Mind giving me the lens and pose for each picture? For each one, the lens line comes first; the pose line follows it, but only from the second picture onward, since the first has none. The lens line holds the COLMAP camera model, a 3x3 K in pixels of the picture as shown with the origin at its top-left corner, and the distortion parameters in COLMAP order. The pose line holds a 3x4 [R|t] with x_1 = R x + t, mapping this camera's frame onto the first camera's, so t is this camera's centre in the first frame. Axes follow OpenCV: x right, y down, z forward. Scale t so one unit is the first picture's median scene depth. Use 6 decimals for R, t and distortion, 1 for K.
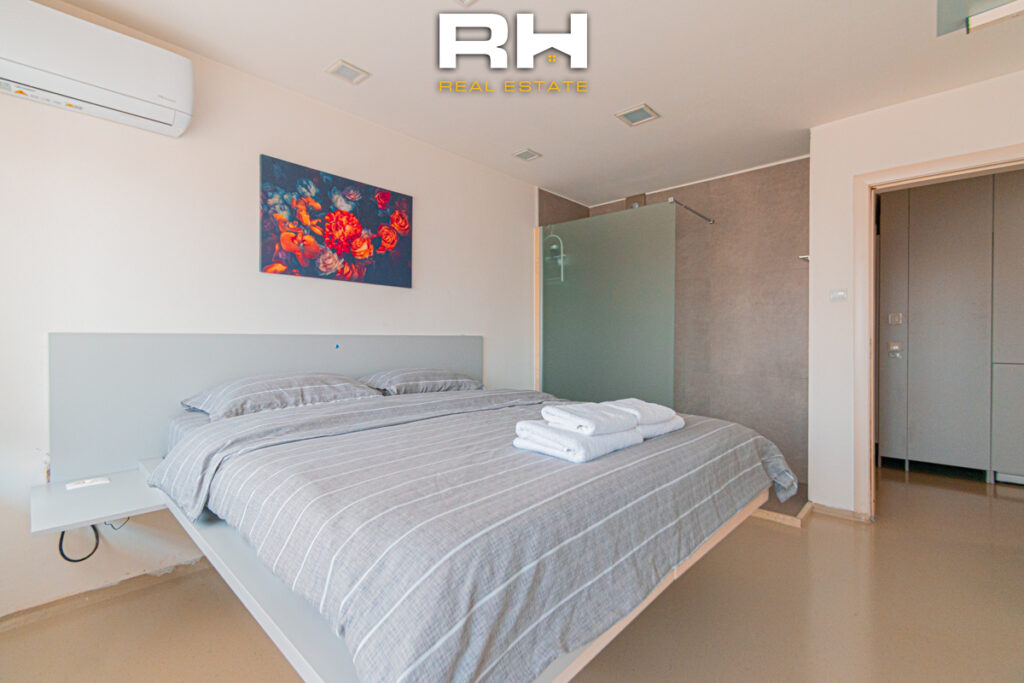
lens RADIAL K [[457.5, 0, 511.9], [0, 457.5, 344.0], [0, 0, 1]] dist [0.000246, 0.000309]
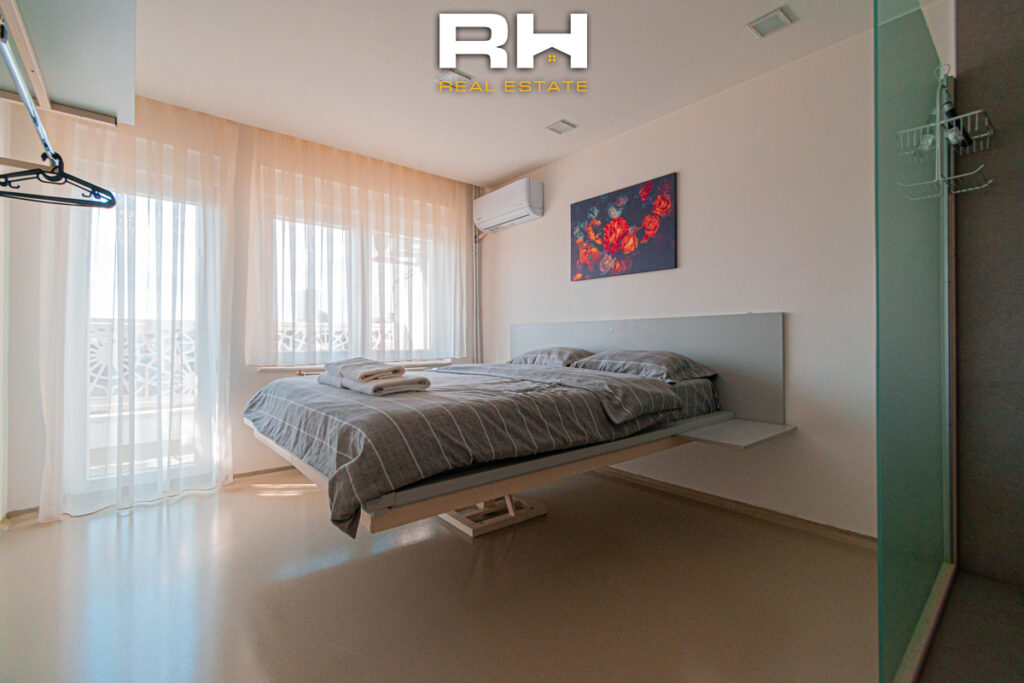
lens RADIAL K [[457.5, 0, 513.1], [0, 457.5, 337.8], [0, 0, 1]] dist [0.000246, 0.000309]
pose [[-0.123350, -0.005631, -0.992347, 0.871730], [-0.003742, 0.999979, -0.005209, 0.033779], [0.992356, 0.003071, -0.123369, 0.885924]]
